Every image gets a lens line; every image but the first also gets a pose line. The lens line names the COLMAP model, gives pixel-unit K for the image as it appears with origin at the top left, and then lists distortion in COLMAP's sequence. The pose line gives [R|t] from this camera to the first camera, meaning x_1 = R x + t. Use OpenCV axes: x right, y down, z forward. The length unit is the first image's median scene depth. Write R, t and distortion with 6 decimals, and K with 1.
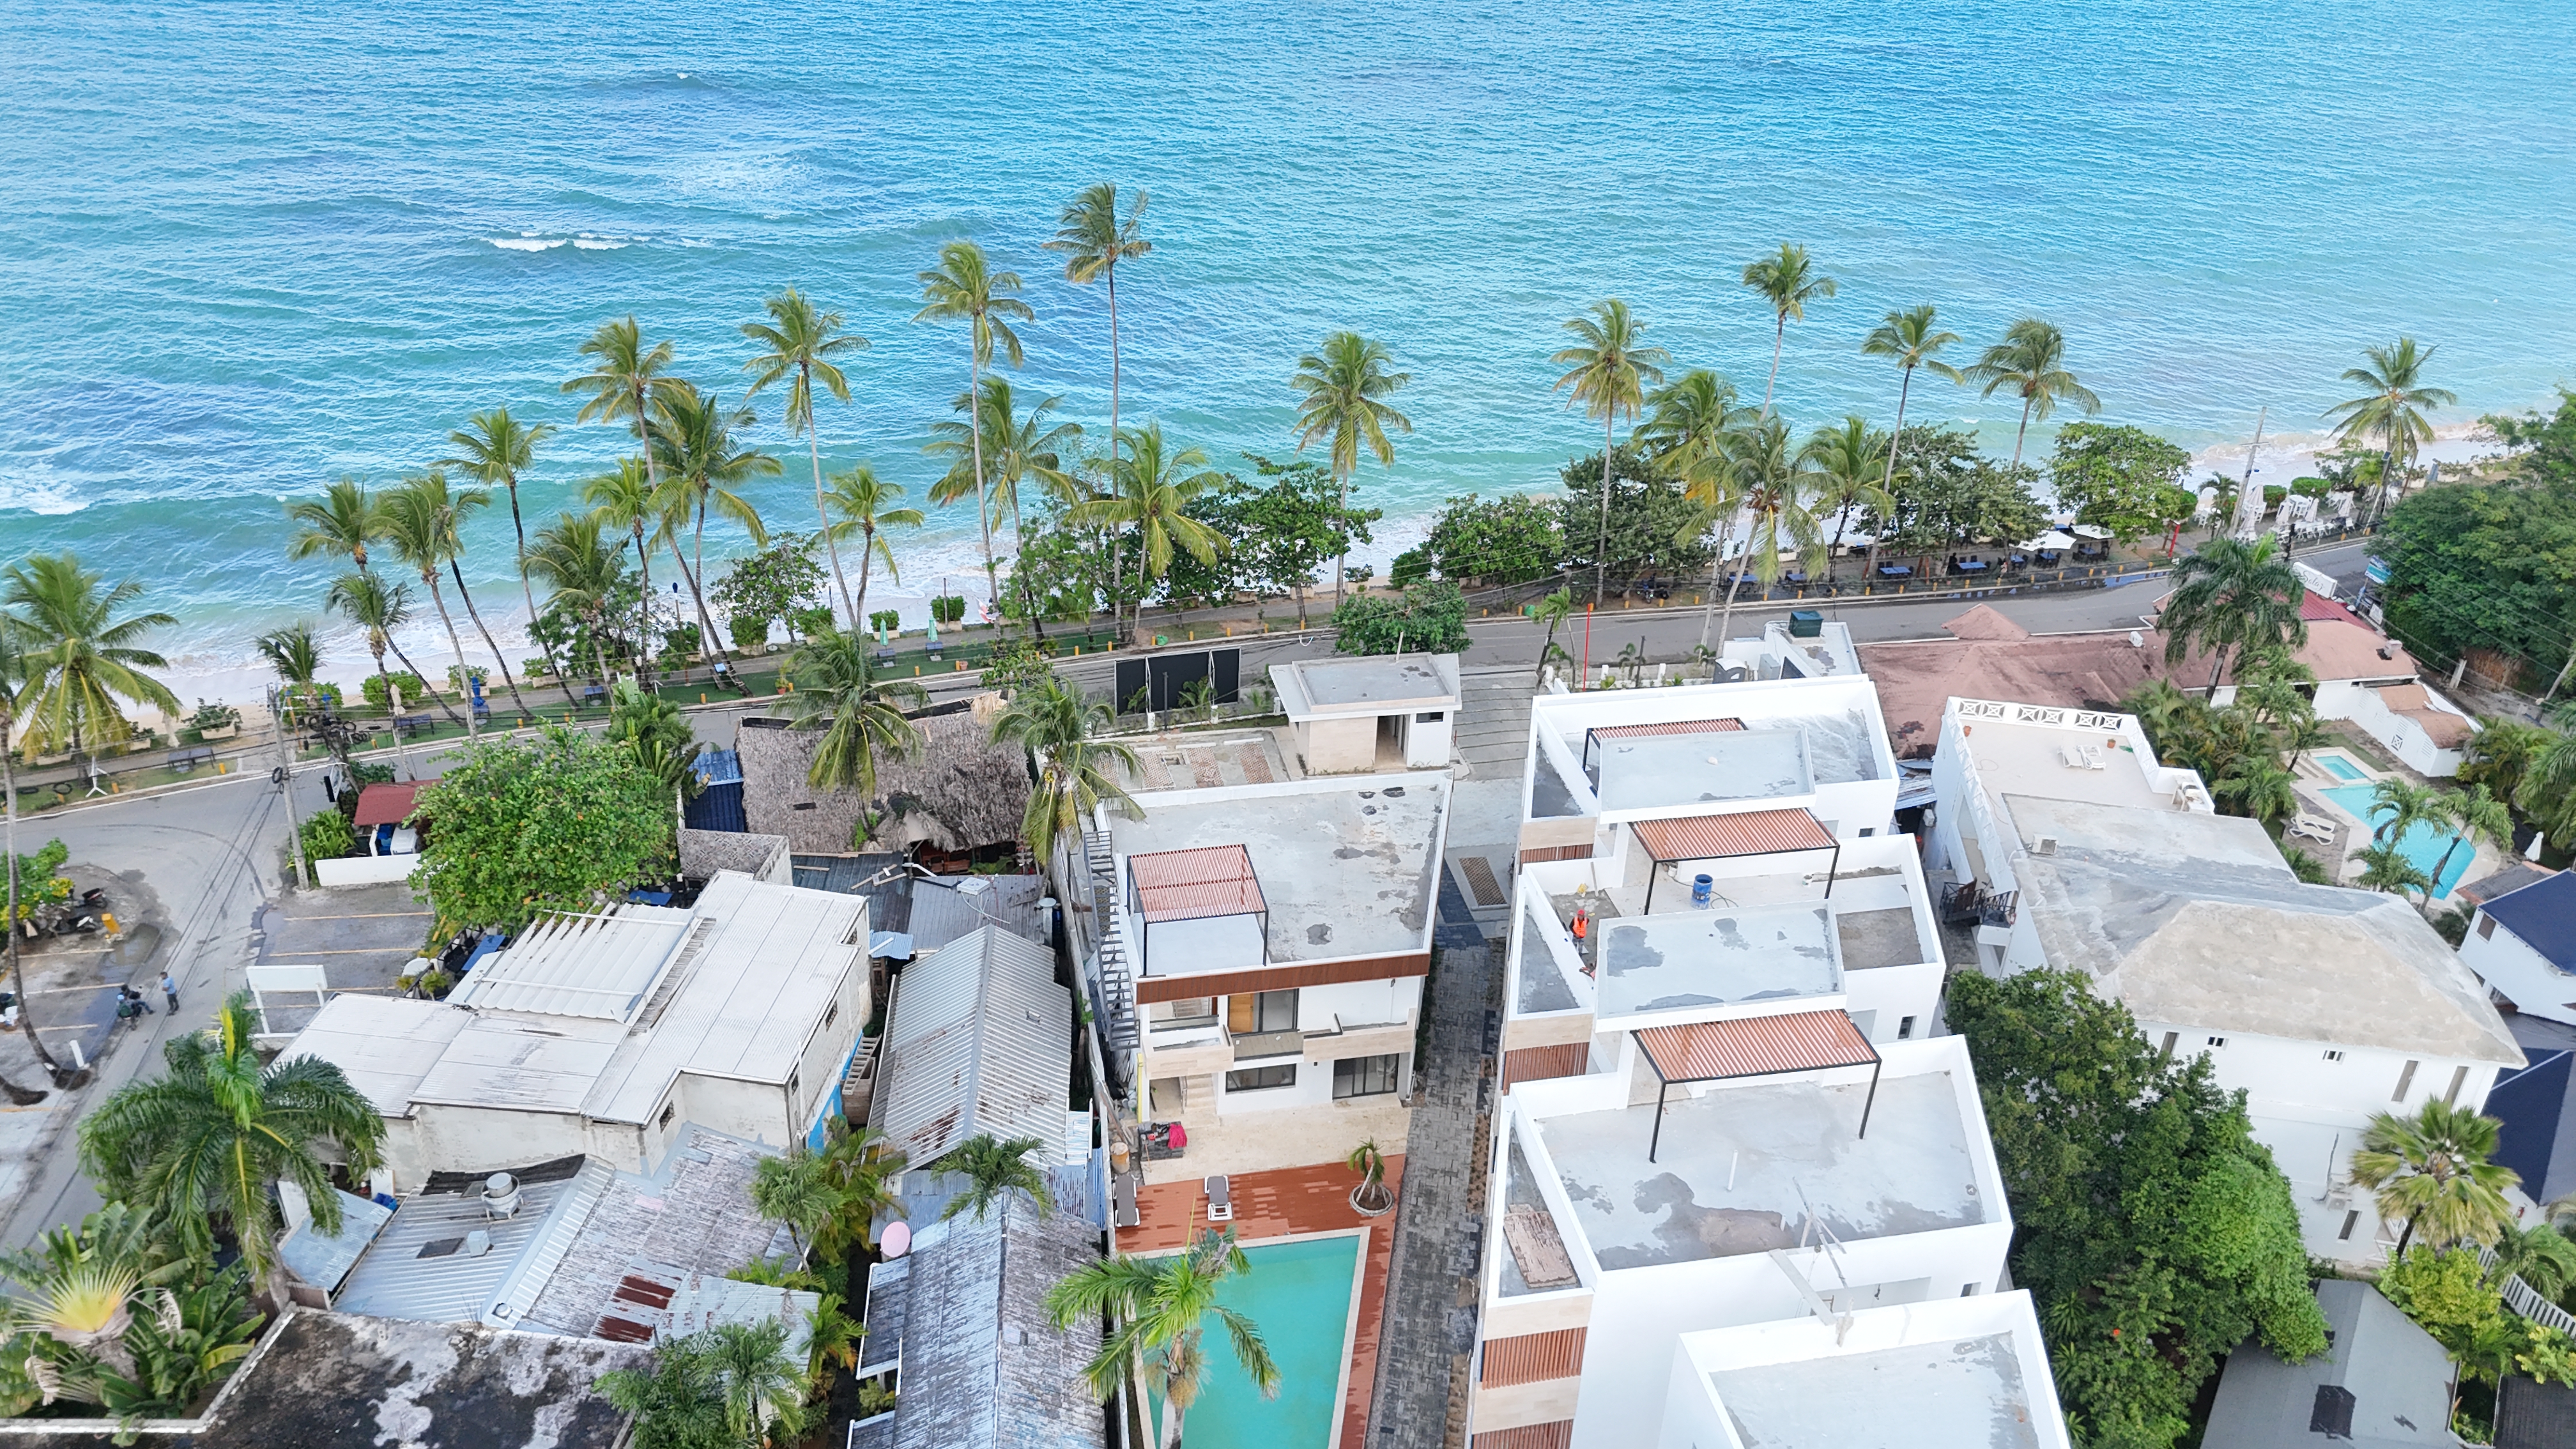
lens RADIAL K [[1897.2, 0, 1292.6], [0, 1897.2, 752.6], [0, 0, 1]] dist [0.079657, -0.069376]
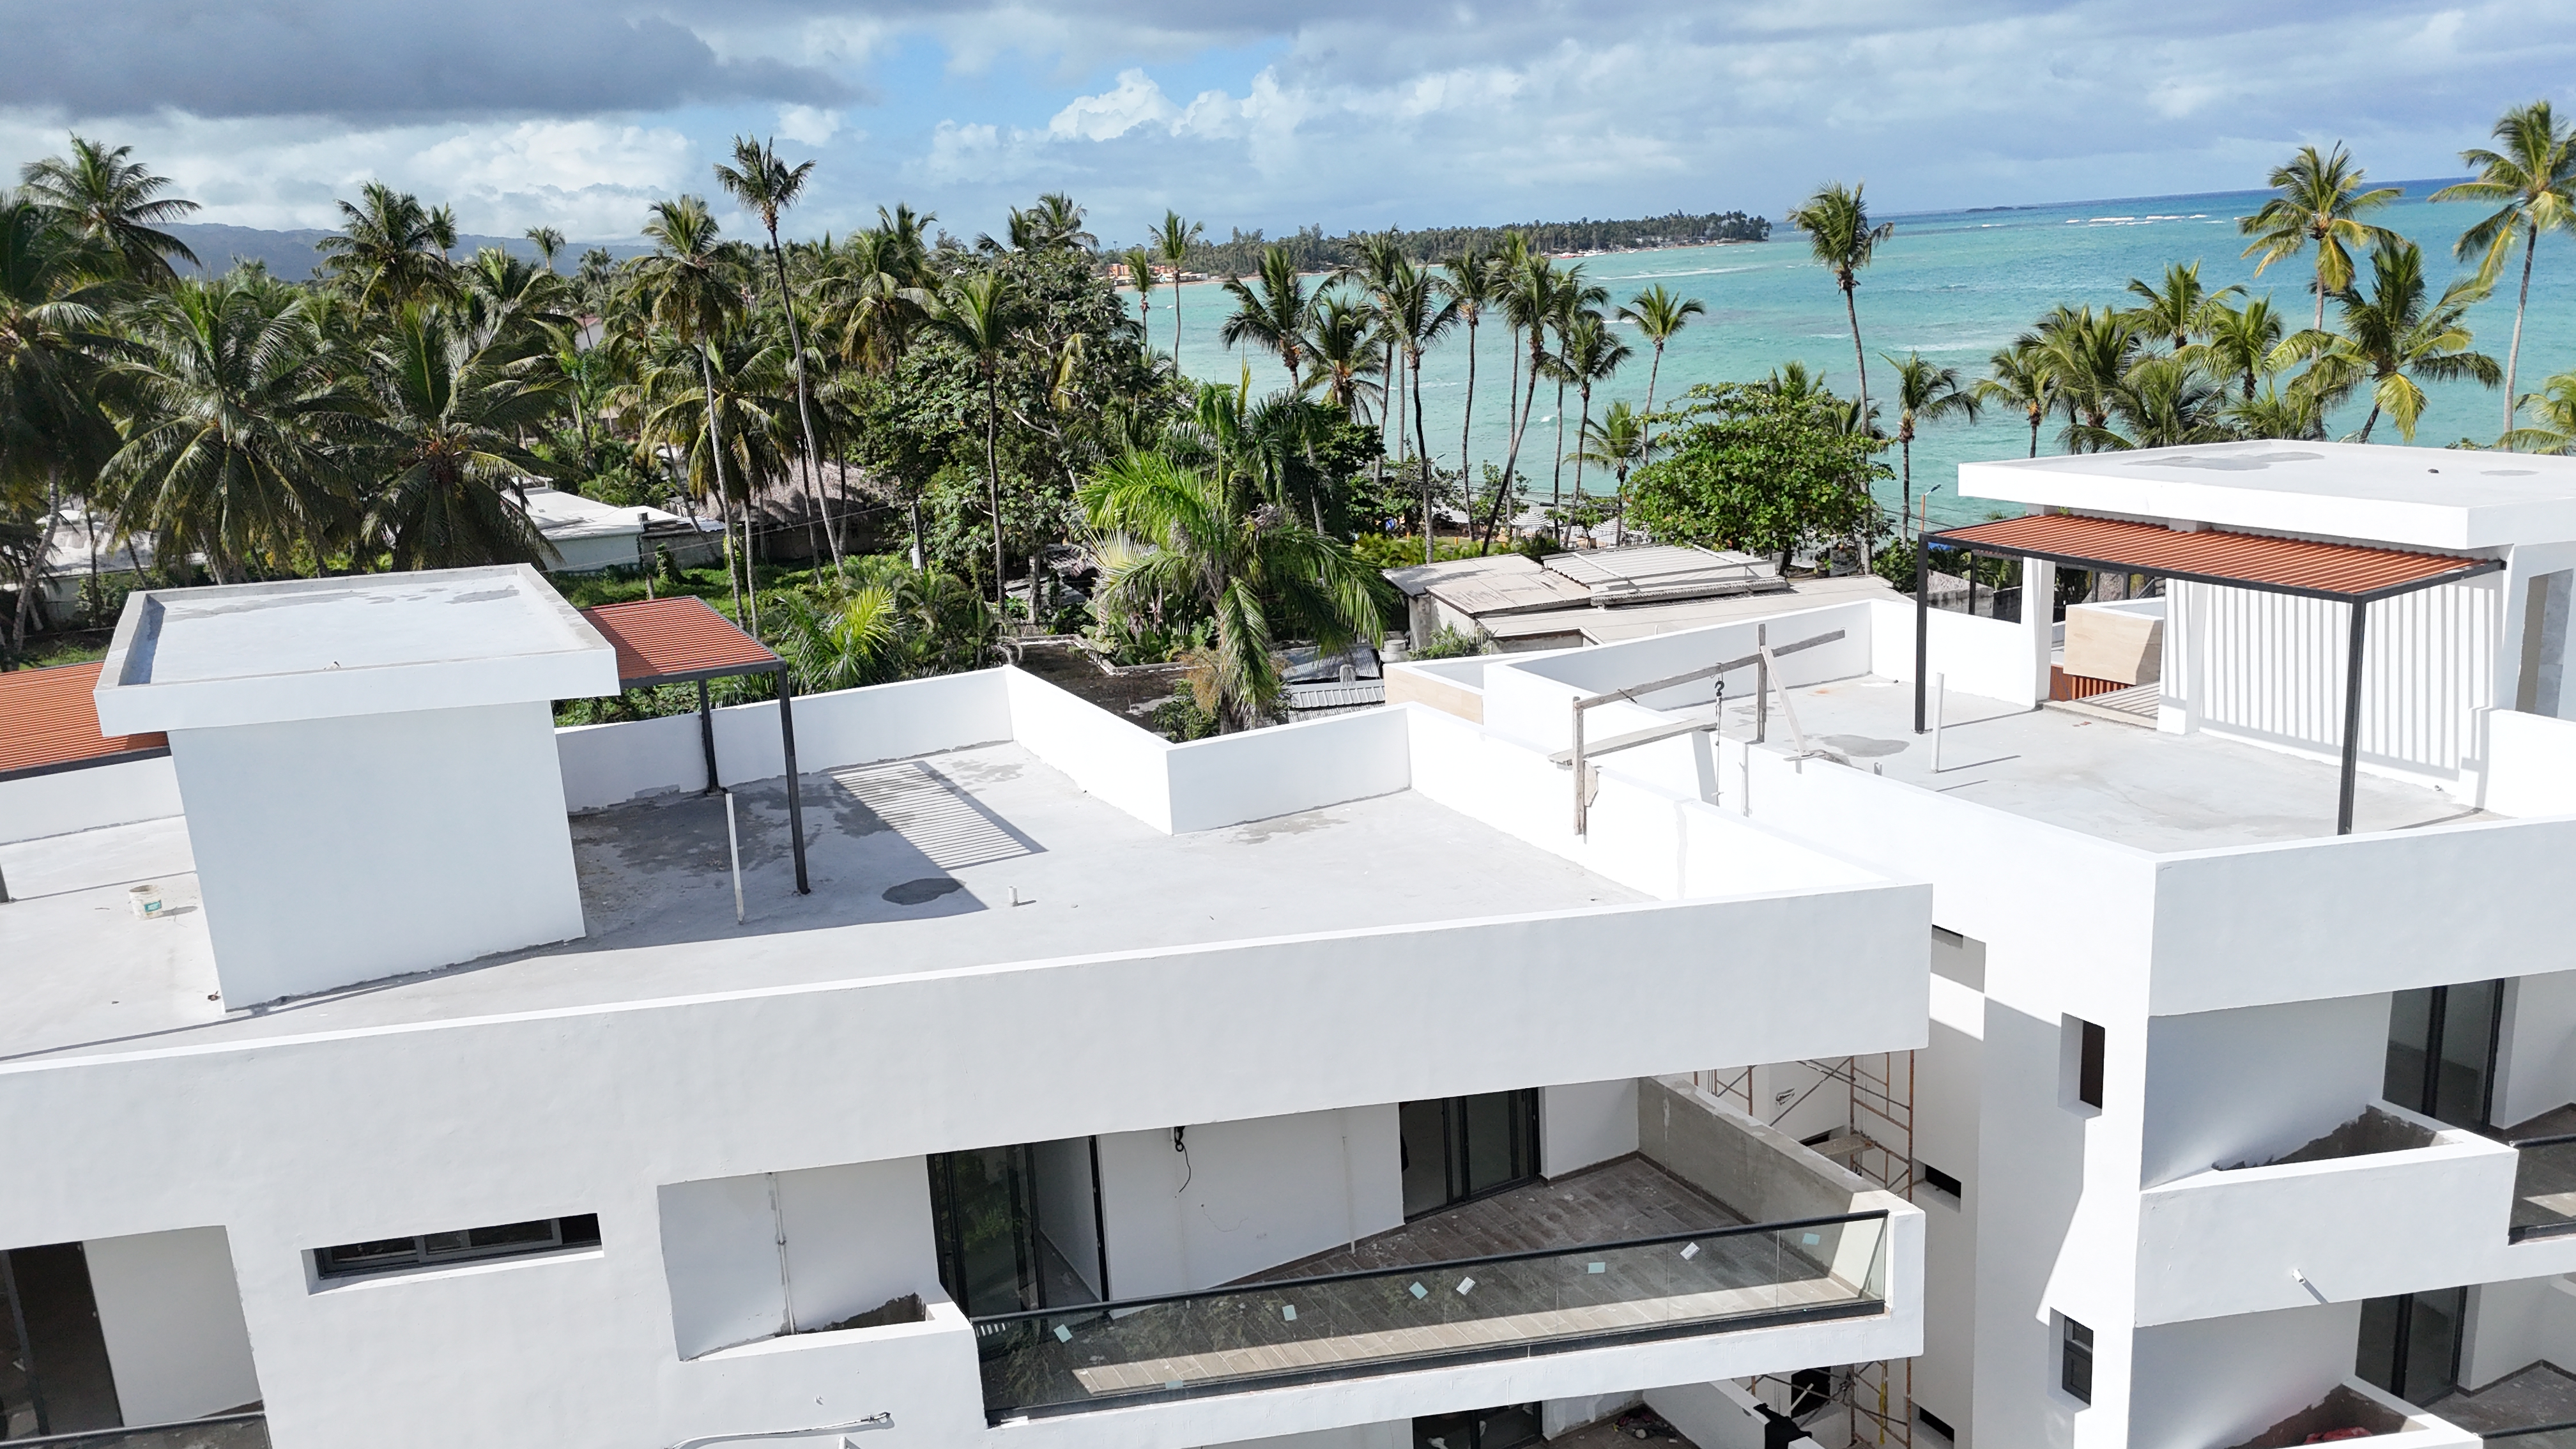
lens RADIAL K [[1897.2, 0, 1292.6], [0, 1897.2, 752.6], [0, 0, 1]] dist [0.079657, -0.069376]
pose [[0.286294, 0.198767, -0.937298, 0.376138], [-0.417735, 0.906270, 0.064592, 0.153560], [0.862284, 0.373050, 0.342492, 0.402558]]
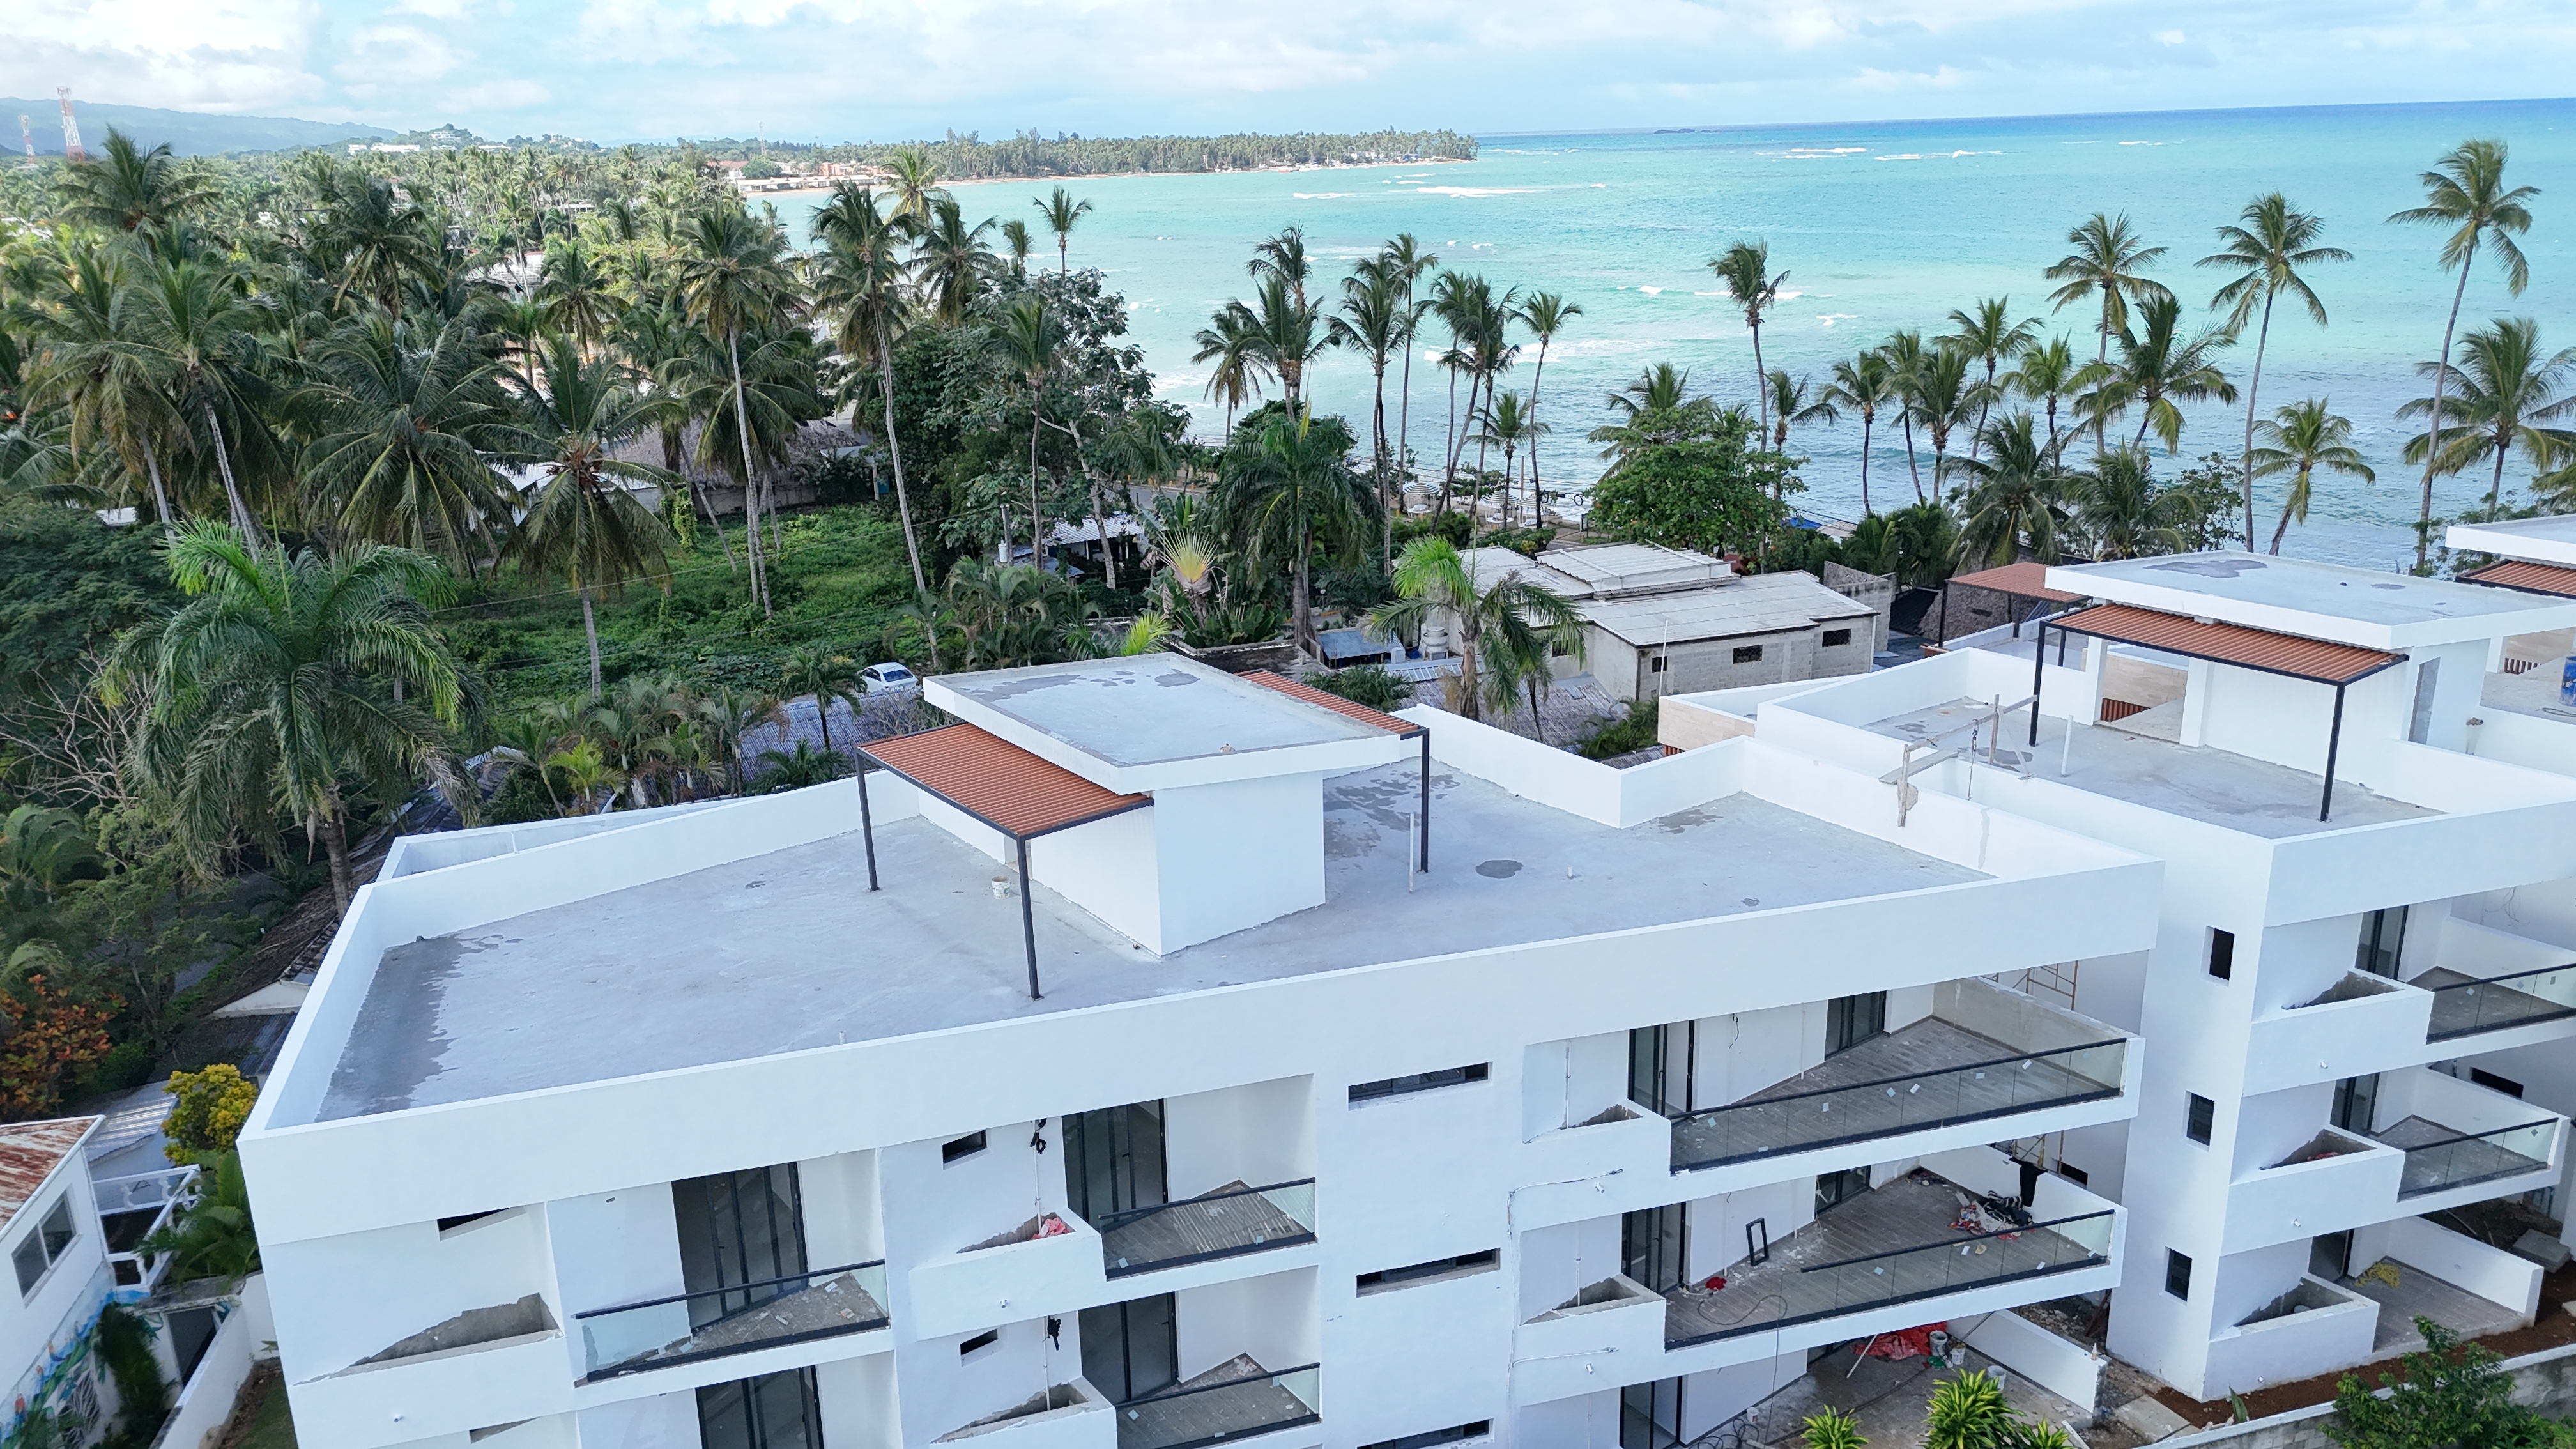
lens RADIAL K [[1897.2, 0, 1292.6], [0, 1897.2, 752.6], [0, 0, 1]] dist [0.079657, -0.069376]
pose [[0.426930, 0.236933, -0.872693, 0.456571], [-0.413646, 0.909349, 0.044526, 0.185357], [0.804132, 0.341976, 0.486235, 0.211483]]
